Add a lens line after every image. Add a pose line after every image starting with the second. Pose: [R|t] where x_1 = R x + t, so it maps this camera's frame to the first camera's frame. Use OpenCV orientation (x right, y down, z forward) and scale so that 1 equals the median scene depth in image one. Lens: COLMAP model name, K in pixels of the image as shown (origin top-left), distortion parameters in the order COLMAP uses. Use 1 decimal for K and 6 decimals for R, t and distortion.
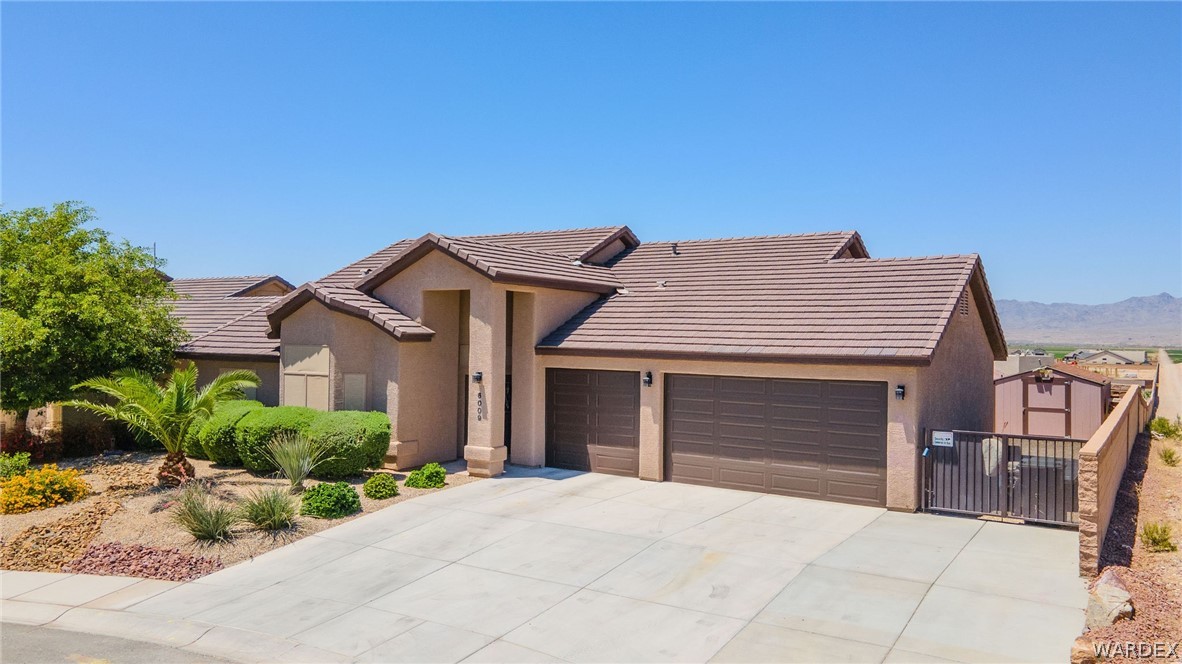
lens RADIAL K [[864.8, 0, 591.0], [0, 864.8, 332.0], [0, 0, 1]] dist [0.010571, 0.062046]
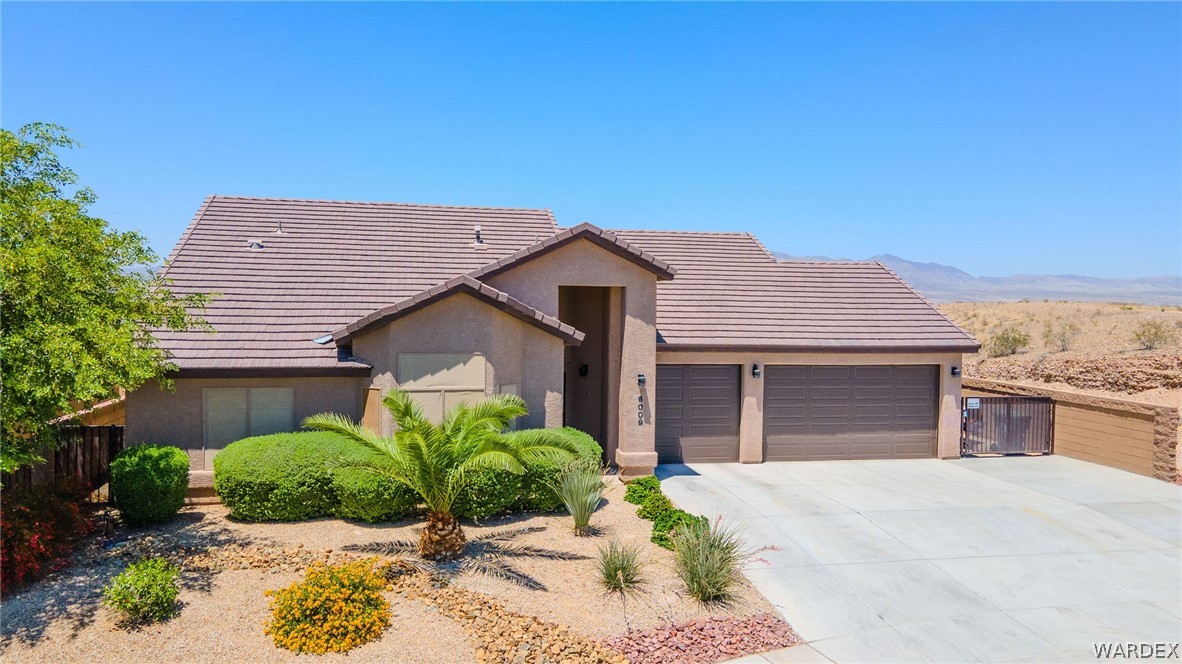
lens RADIAL K [[864.8, 0, 591.0], [0, 864.8, 332.0], [0, 0, 1]] dist [0.010571, 0.062046]
pose [[0.708530, -0.030661, 0.705014, -0.835029], [-0.008604, 0.998606, 0.052076, -0.048988], [-0.705628, -0.042964, 0.707279, 0.370334]]
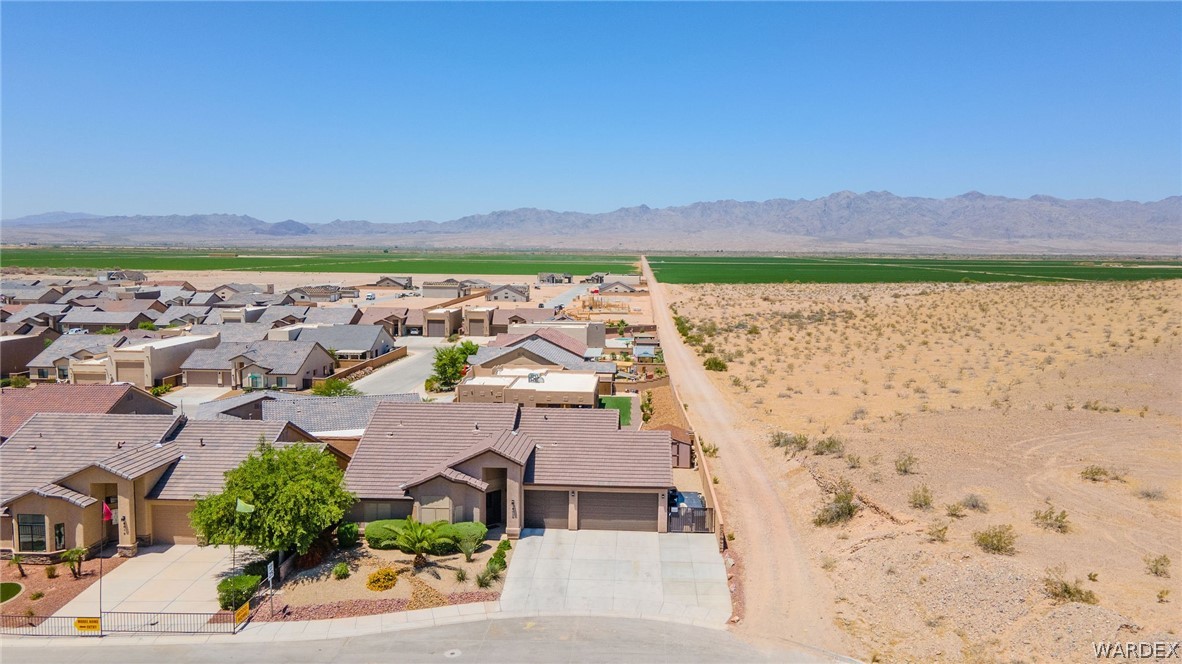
lens RADIAL K [[864.8, 0, 591.0], [0, 864.8, 332.0], [0, 0, 1]] dist [0.010571, 0.062046]
pose [[0.868552, -0.055243, 0.492510, -1.168836], [0.000705, 0.993905, 0.110238, -0.735121], [-0.495598, -0.095400, 0.863297, -1.292405]]
